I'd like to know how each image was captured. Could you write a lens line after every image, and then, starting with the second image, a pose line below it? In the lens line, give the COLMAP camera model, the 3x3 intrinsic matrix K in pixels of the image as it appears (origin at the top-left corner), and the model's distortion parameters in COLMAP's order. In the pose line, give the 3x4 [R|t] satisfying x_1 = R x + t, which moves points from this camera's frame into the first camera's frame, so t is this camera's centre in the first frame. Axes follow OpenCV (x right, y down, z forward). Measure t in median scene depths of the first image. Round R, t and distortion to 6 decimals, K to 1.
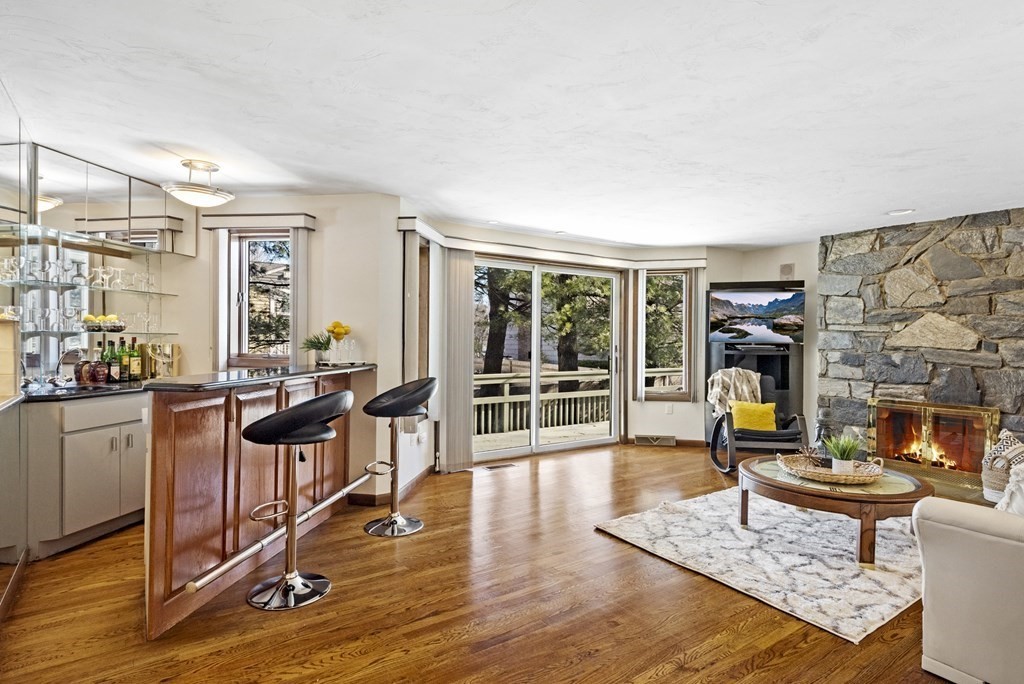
lens RADIAL K [[539.7, 0, 512.0], [0, 539.7, 342.0], [0, 0, 1]] dist [0.002553, 0.000693]
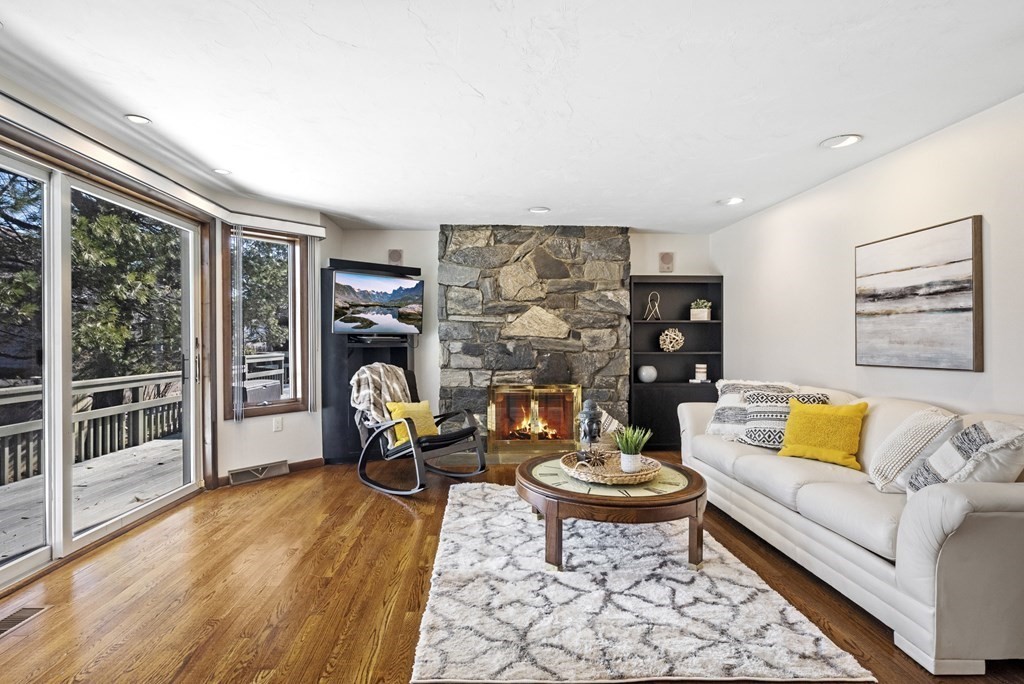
lens RADIAL K [[493.3, 0, 512.0], [0, 493.3, 342.0], [0, 0, 1]] dist [0.011938, -0.000235]
pose [[0.534204, -0.014336, 0.845234, -0.125842], [0.010751, 0.999891, 0.010164, 0.010089], [-0.845287, 0.003658, 0.534300, 0.448371]]
